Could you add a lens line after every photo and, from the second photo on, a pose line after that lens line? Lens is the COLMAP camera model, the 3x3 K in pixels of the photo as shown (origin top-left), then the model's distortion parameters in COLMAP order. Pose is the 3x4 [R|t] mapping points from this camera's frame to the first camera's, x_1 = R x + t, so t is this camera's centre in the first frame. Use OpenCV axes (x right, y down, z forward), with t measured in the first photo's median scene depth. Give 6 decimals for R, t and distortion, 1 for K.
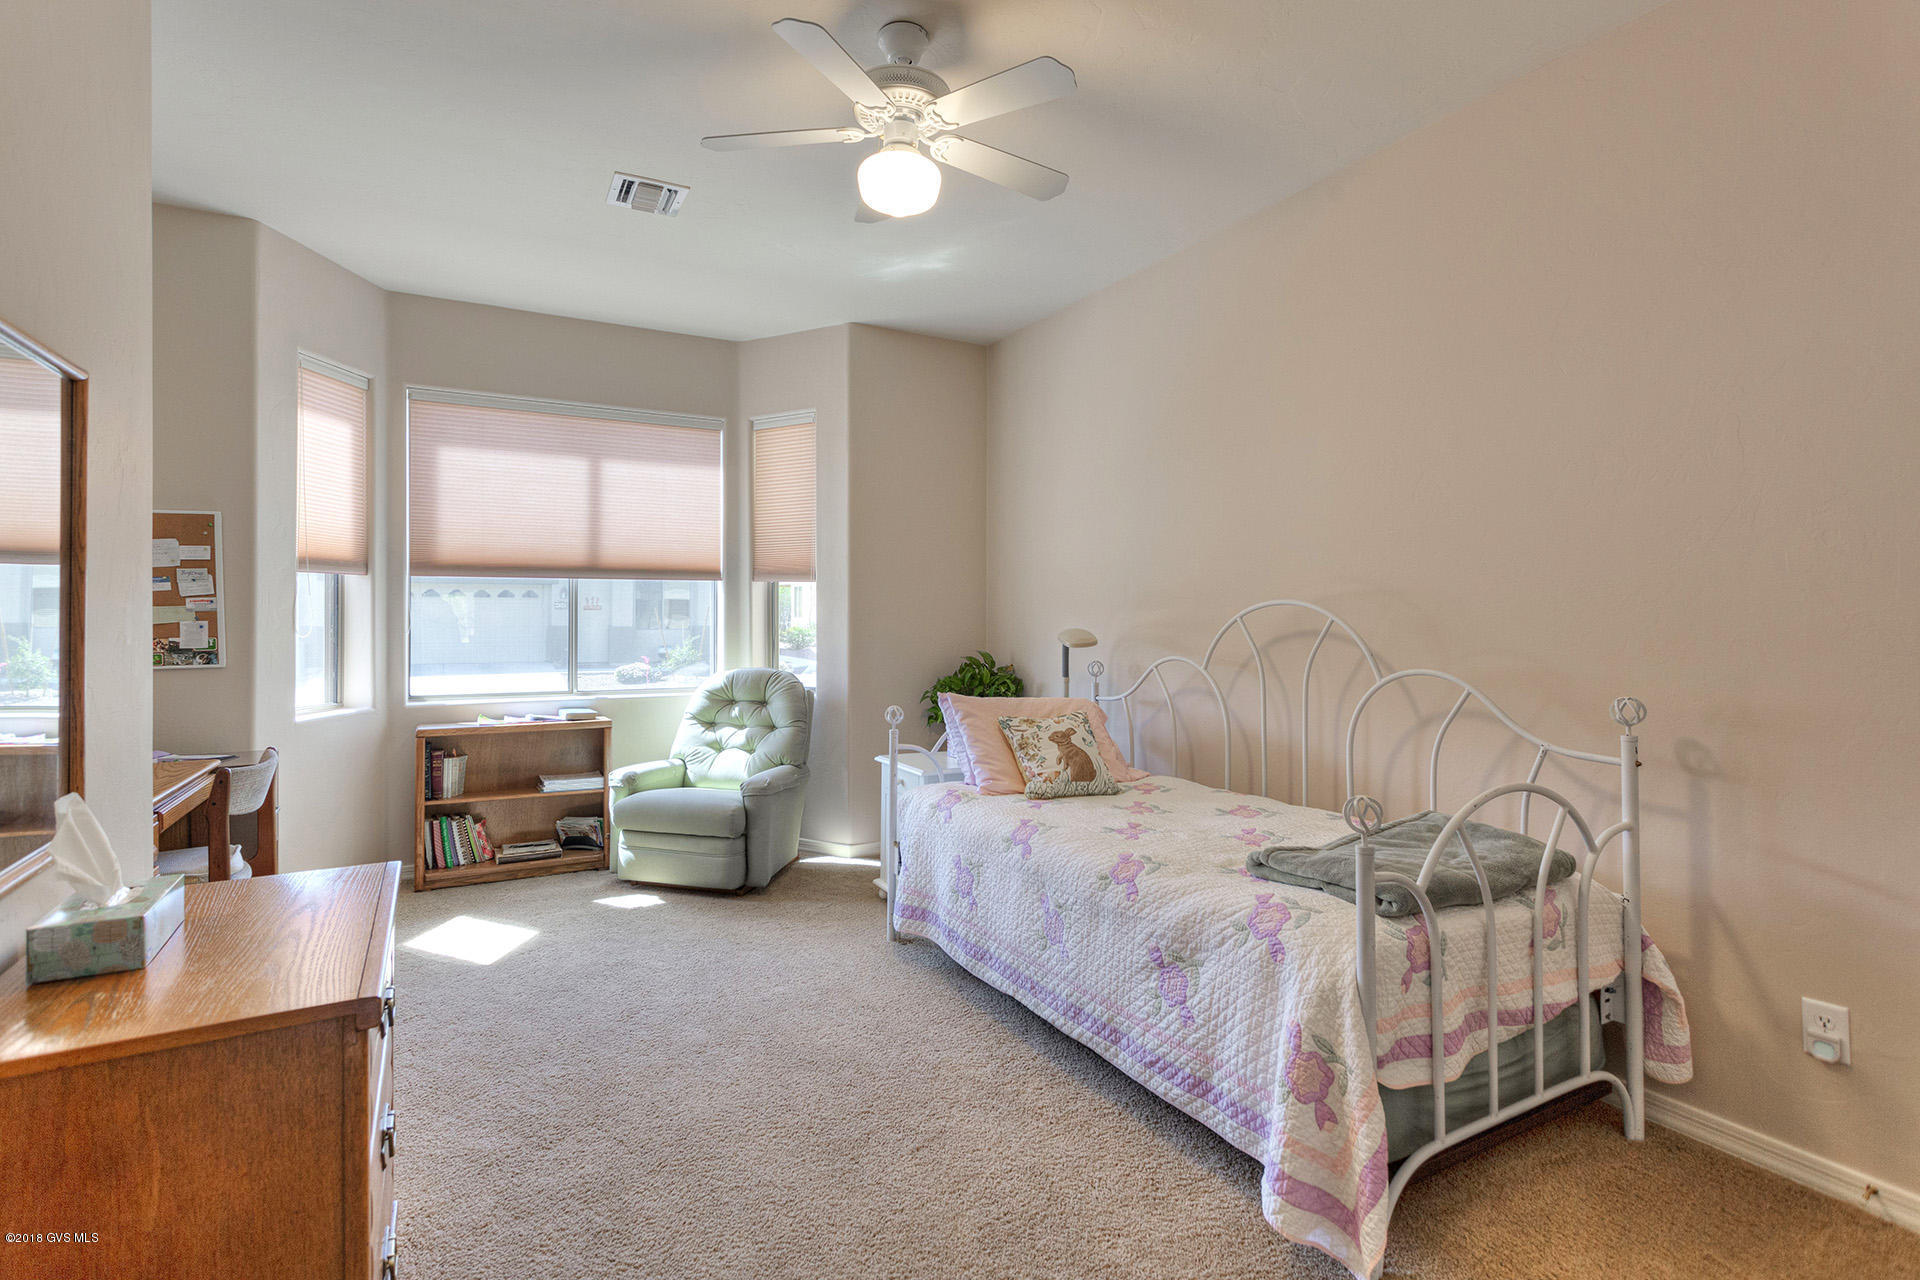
lens RADIAL K [[937.3, 0, 961.3], [0, 937.3, 599.7], [0, 0, 1]] dist [-0.000927, -0.000207]
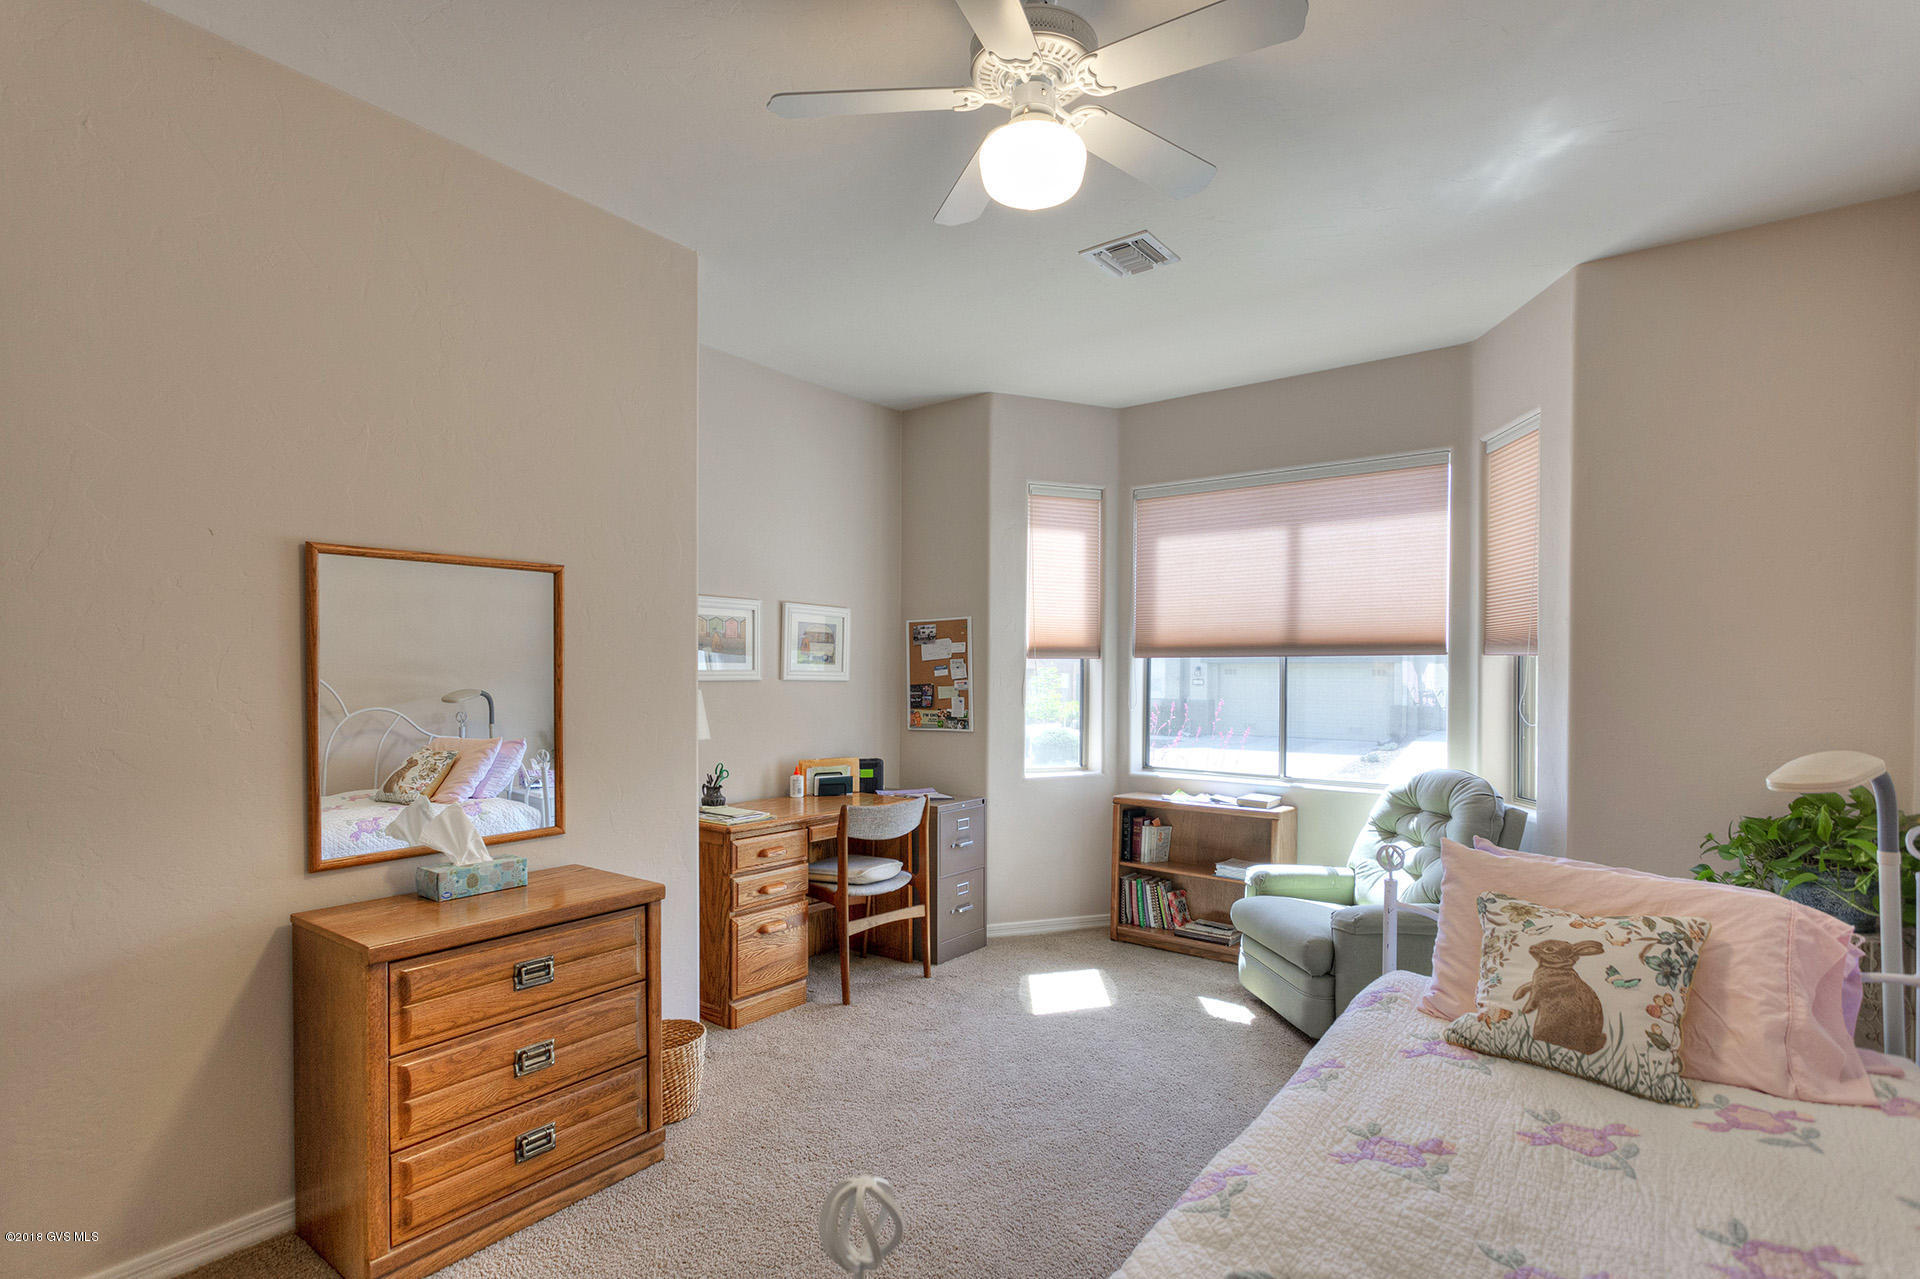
lens RADIAL K [[927.1, 0, 915.9], [0, 927.1, 666.2], [0, 0, 1]] dist [0.000178, -0.000056]
pose [[0.385794, -0.007519, -0.922554, 0.338851], [0.011469, 0.999929, -0.003353, -0.015490], [0.922514, -0.009287, 0.385853, 0.336953]]
